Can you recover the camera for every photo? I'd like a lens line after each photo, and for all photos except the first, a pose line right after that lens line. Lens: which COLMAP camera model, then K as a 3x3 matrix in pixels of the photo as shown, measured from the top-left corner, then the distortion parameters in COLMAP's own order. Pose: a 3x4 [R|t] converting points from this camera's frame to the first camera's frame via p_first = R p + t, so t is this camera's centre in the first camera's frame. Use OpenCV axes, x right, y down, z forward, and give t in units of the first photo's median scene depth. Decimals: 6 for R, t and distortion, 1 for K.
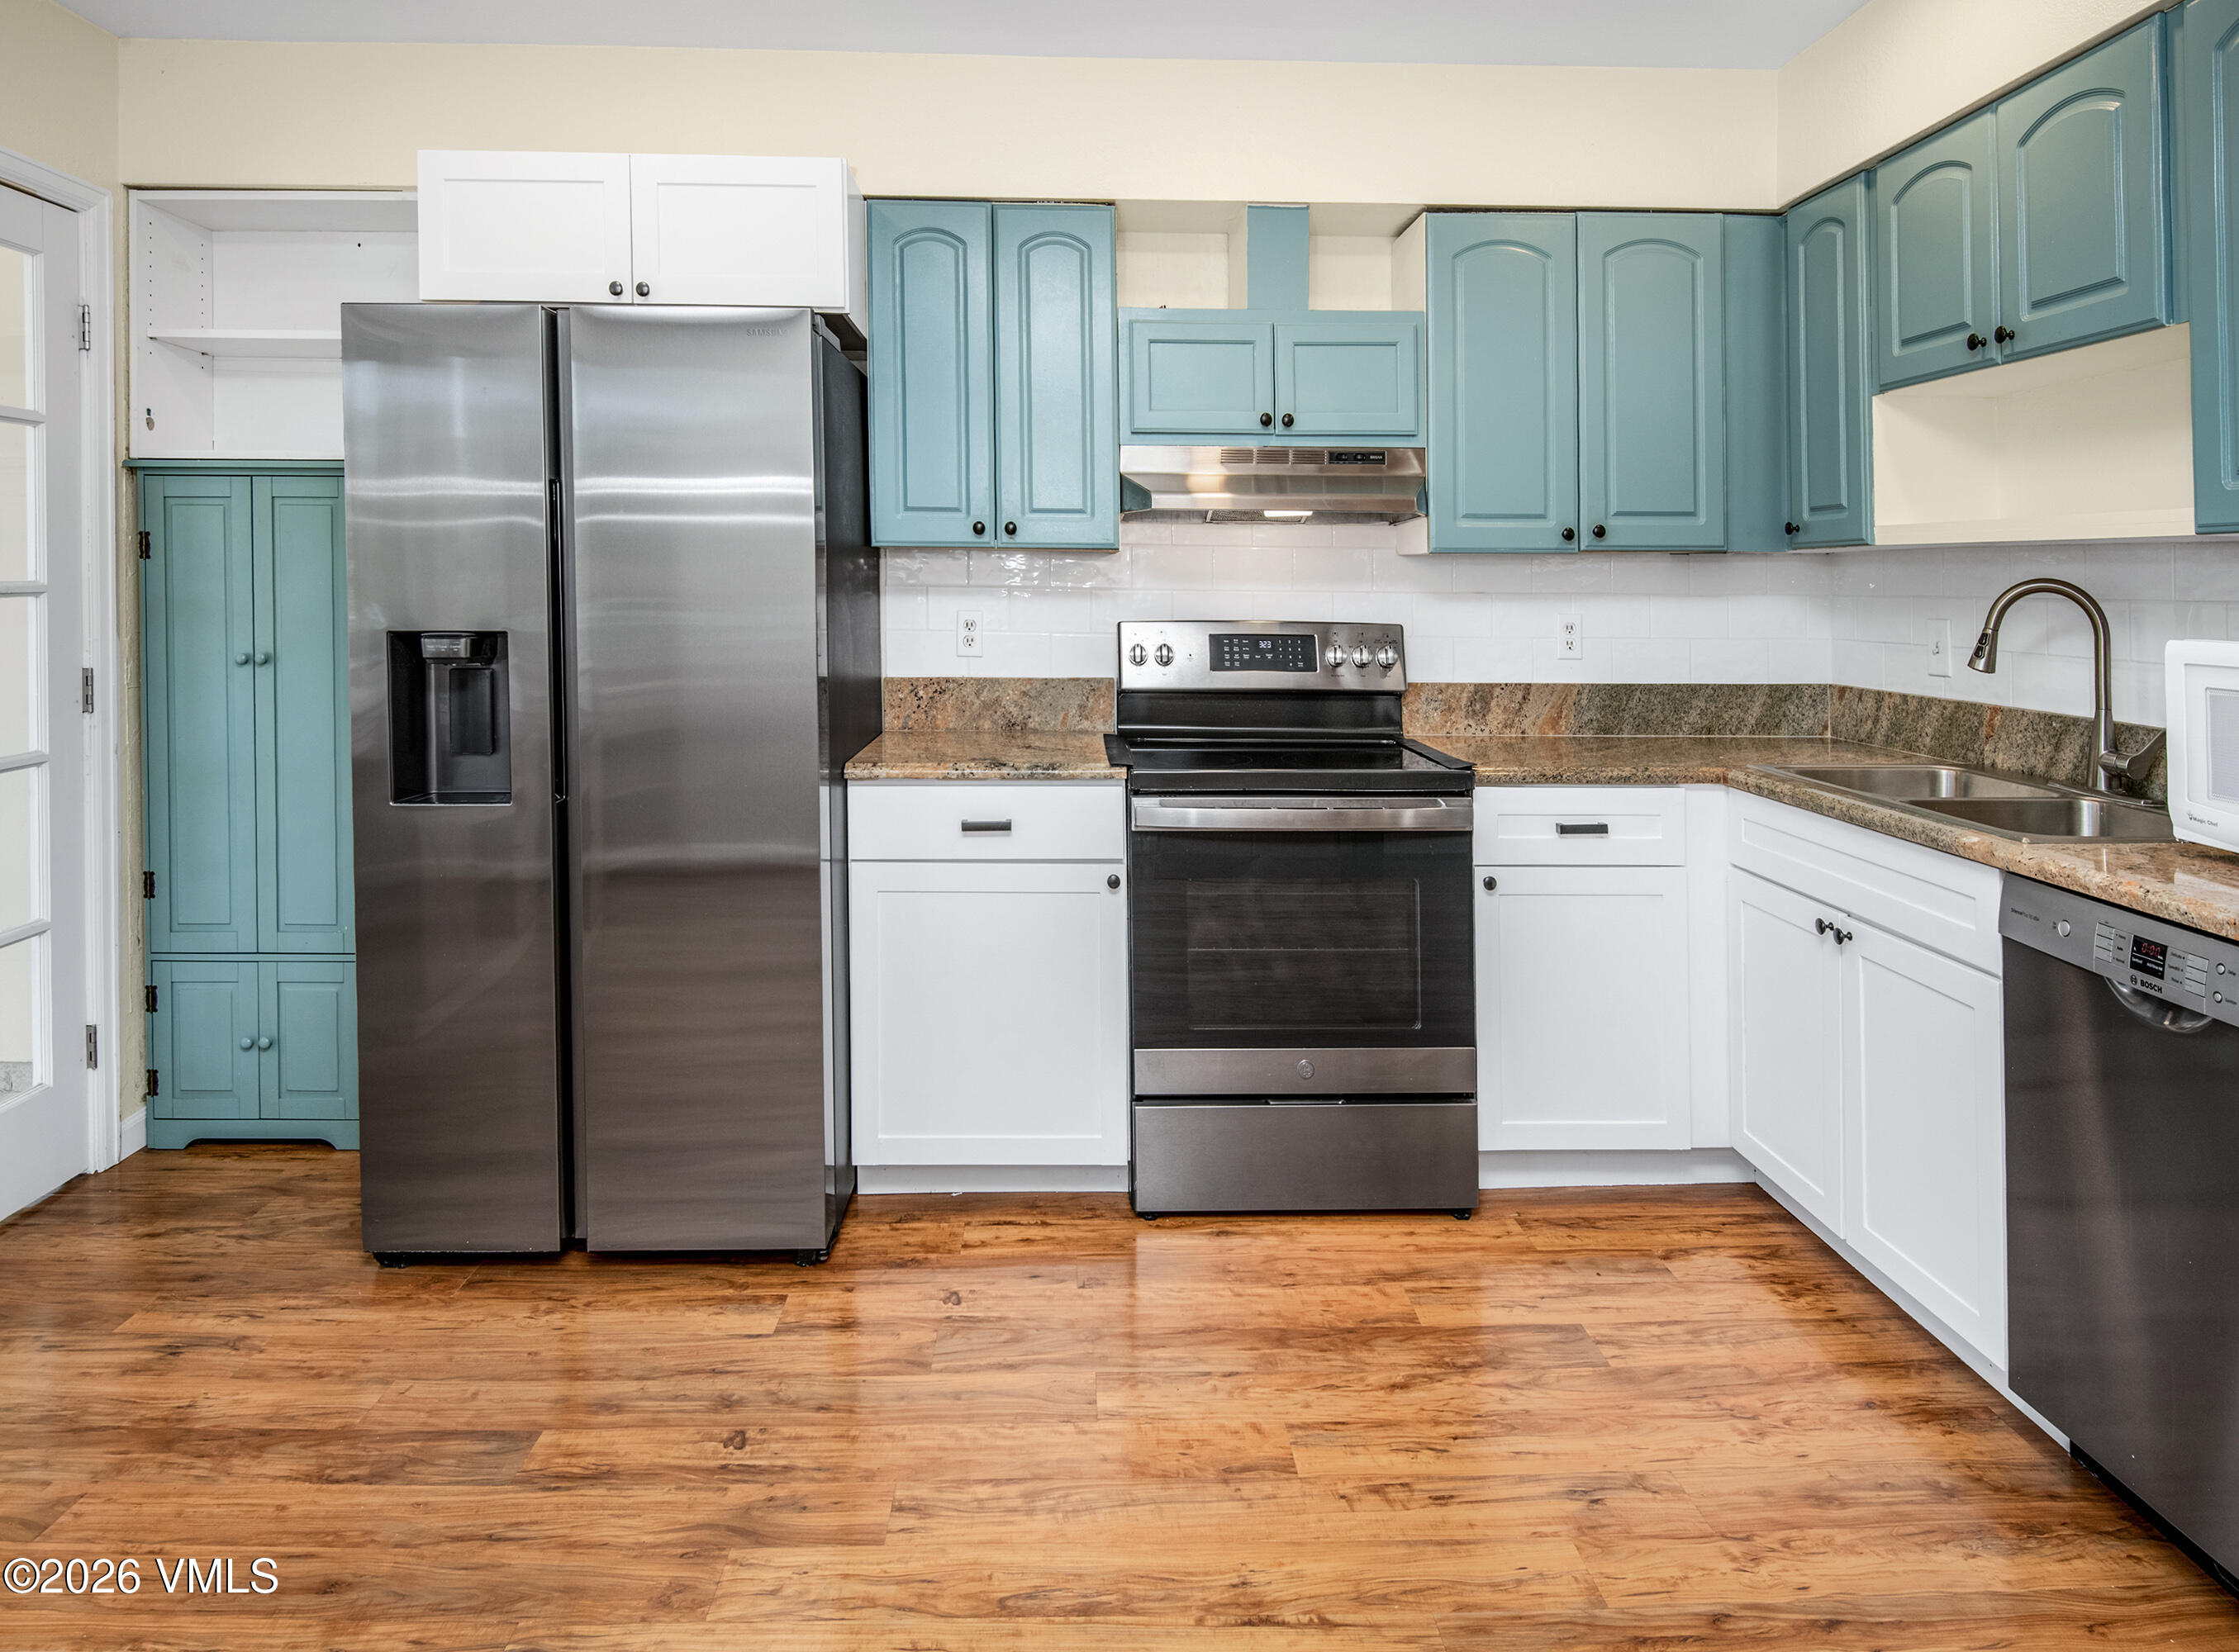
lens RADIAL K [[1278.6, 0, 1062.0], [0, 1278.6, 796.4], [0, 0, 1]] dist [0.040852, -0.034365]
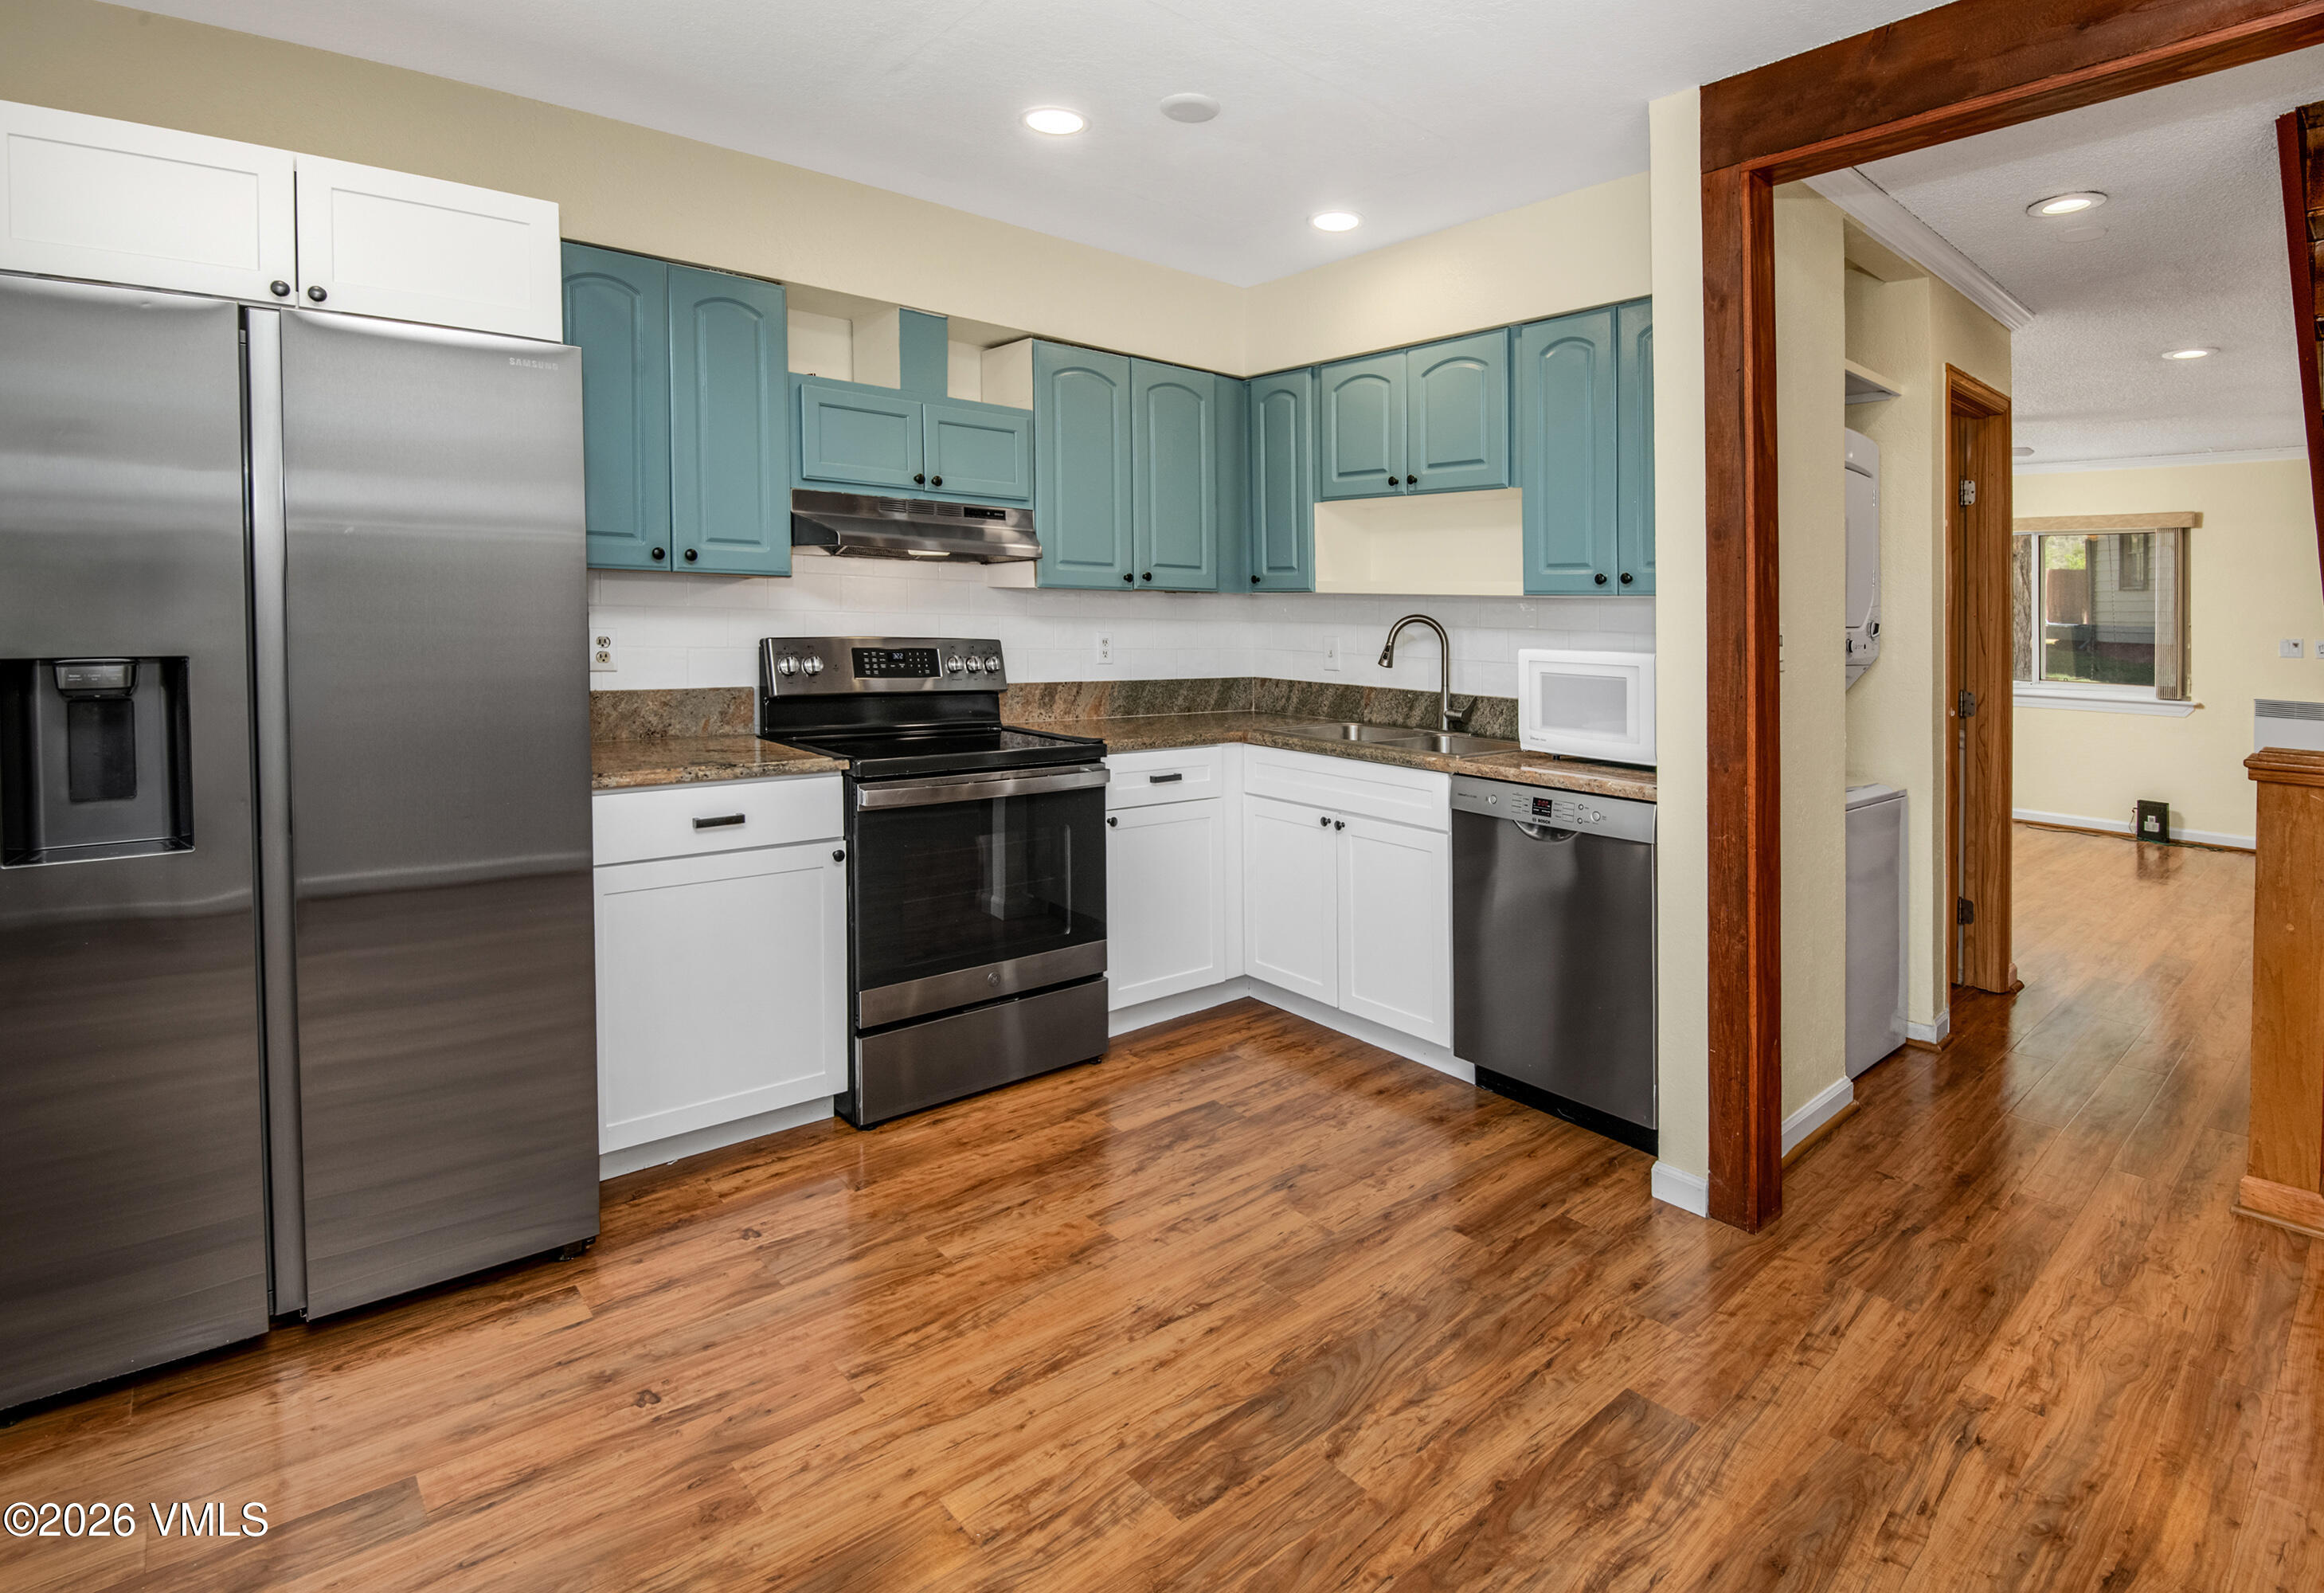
lens RADIAL K [[1088.4, 0, 1162.0], [0, 1088.4, 796.5], [0, 0, 1]] dist [0.002228, -0.012662]
pose [[0.796949, -0.091019, 0.597150, -0.339388], [0.082908, 0.995708, 0.041119, -0.005776], [-0.598330, 0.016739, 0.801075, 0.000301]]
